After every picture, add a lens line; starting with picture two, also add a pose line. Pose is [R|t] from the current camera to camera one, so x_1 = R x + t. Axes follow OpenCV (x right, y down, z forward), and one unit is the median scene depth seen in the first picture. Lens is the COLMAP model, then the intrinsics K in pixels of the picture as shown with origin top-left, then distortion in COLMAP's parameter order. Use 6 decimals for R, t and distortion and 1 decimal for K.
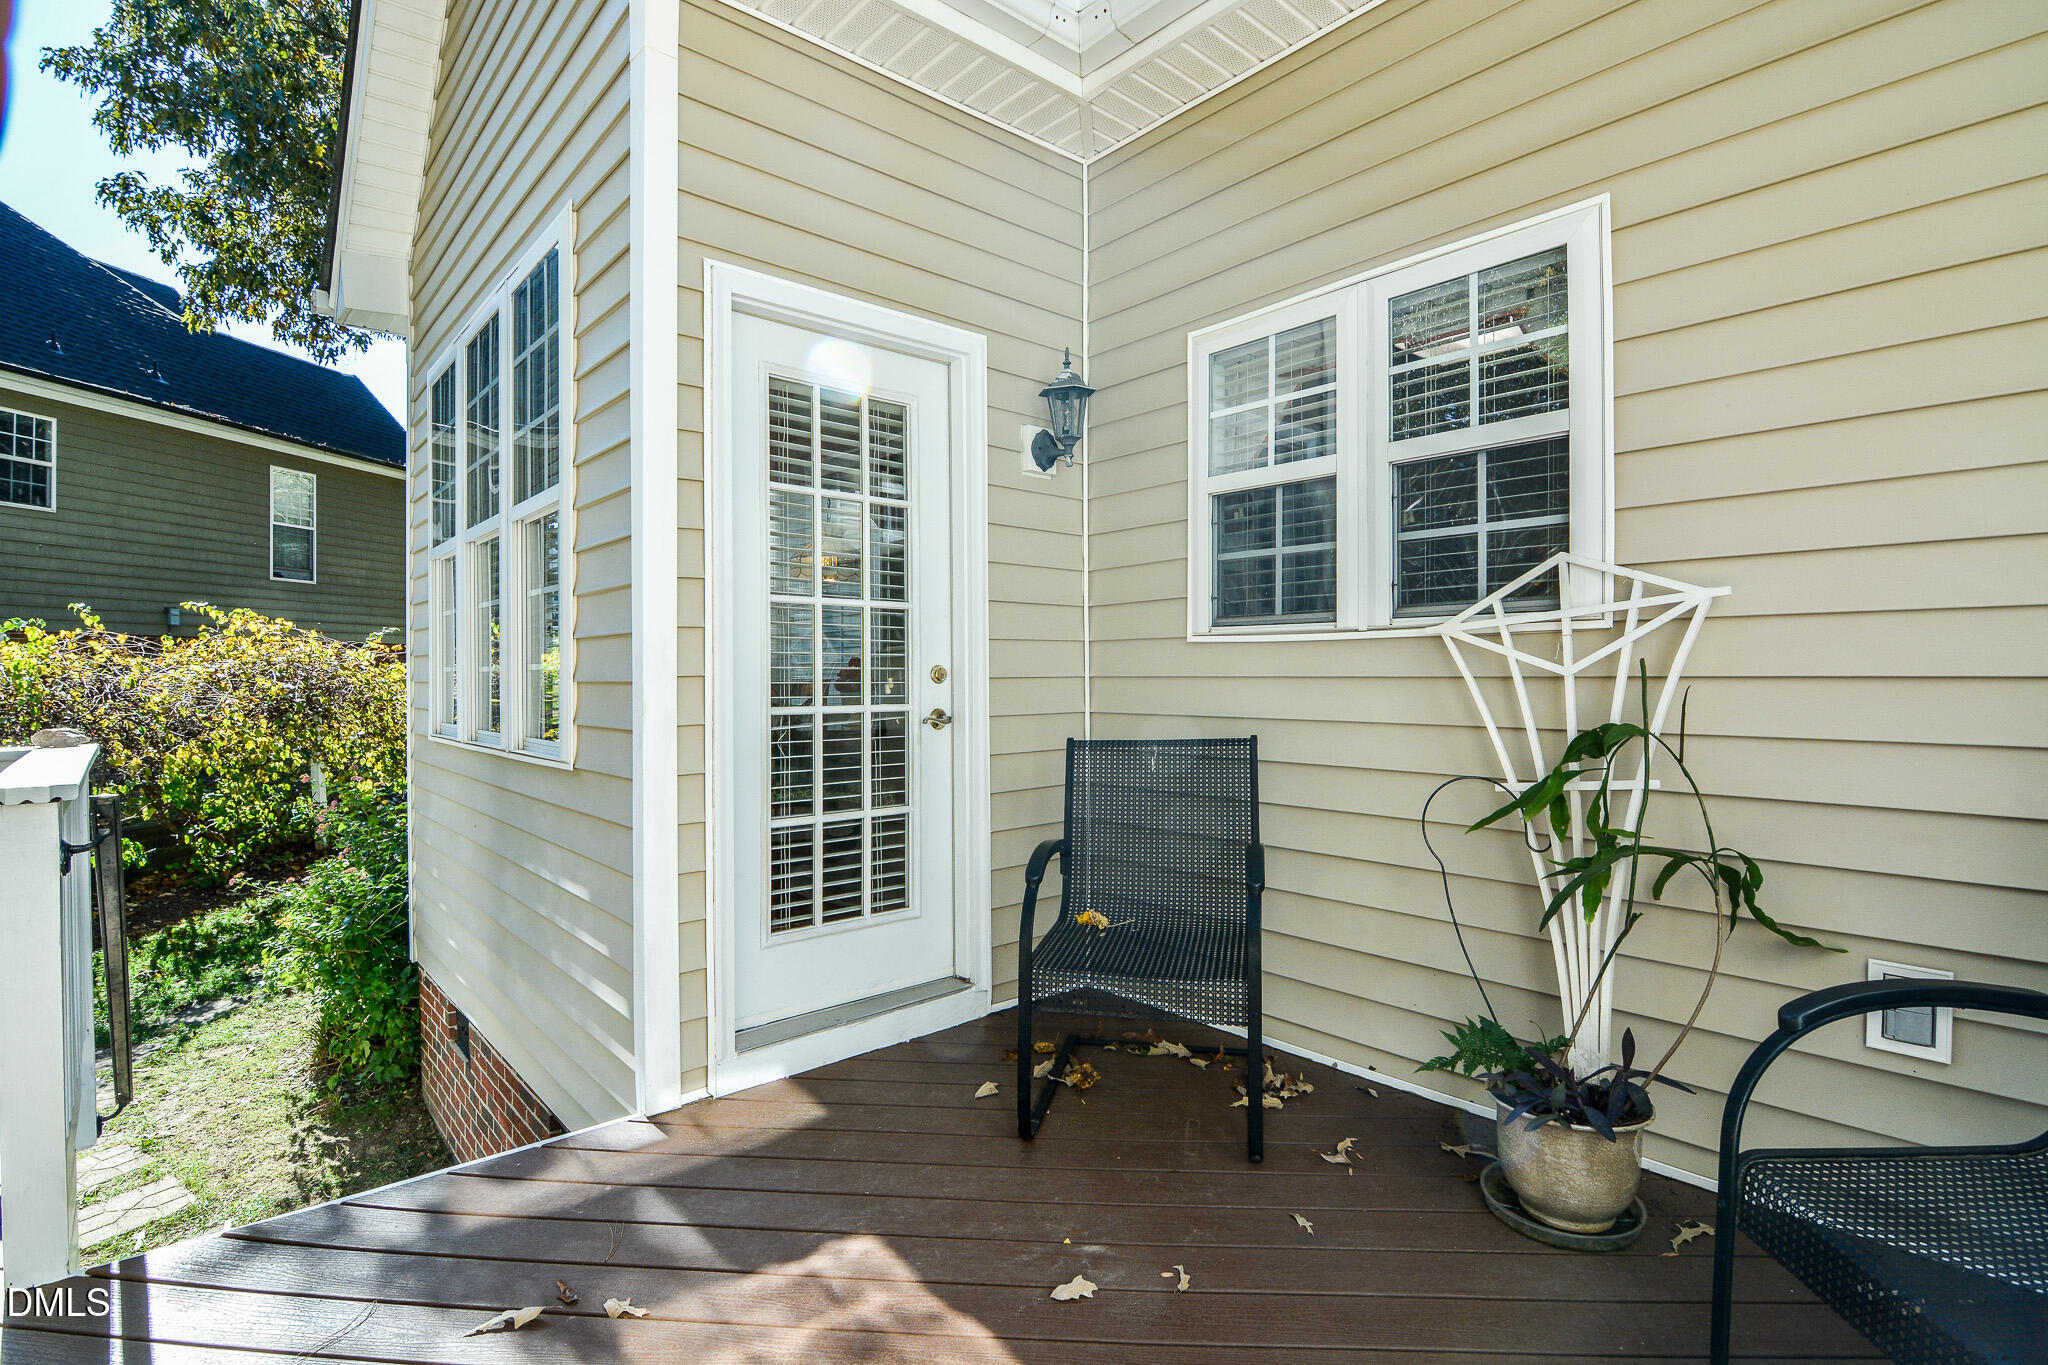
lens RADIAL K [[1002.1, 0, 1027.5], [0, 1002.1, 677.9], [0, 0, 1]] dist [-0.015381, -0.004828]
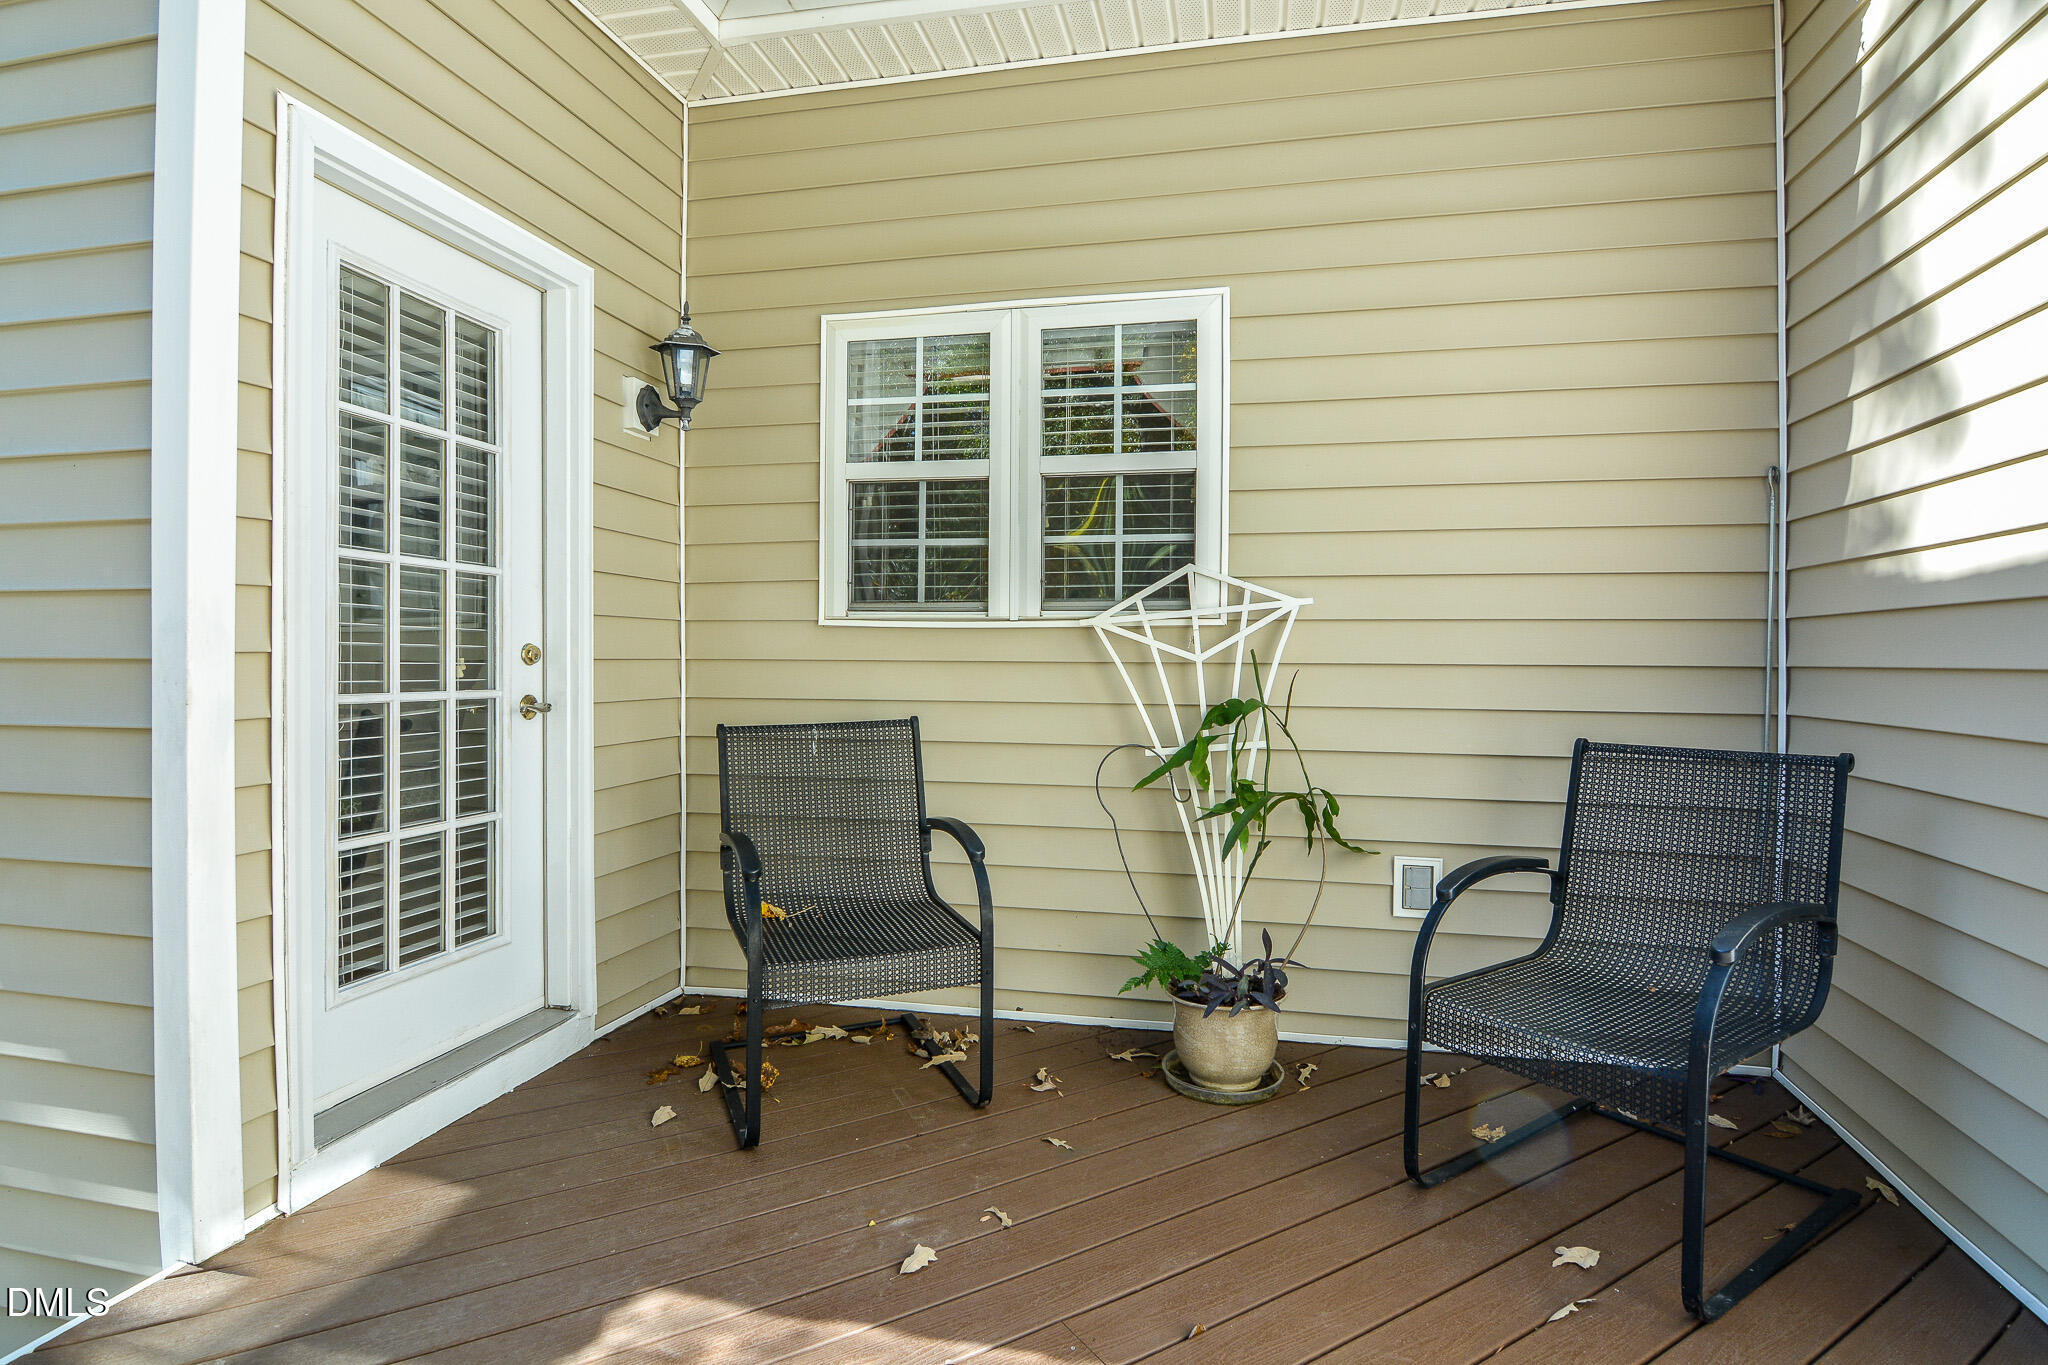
lens RADIAL K [[1088.4, 0, 909.1], [0, 1088.4, 665.2], [0, 0, 1]] dist [-0.010174, -0.010501]
pose [[0.808167, 0.006320, 0.588920, -0.458601], [-0.007692, 0.999970, -0.000176, 0.004047], [-0.588903, -0.004388, 0.808192, 0.080647]]
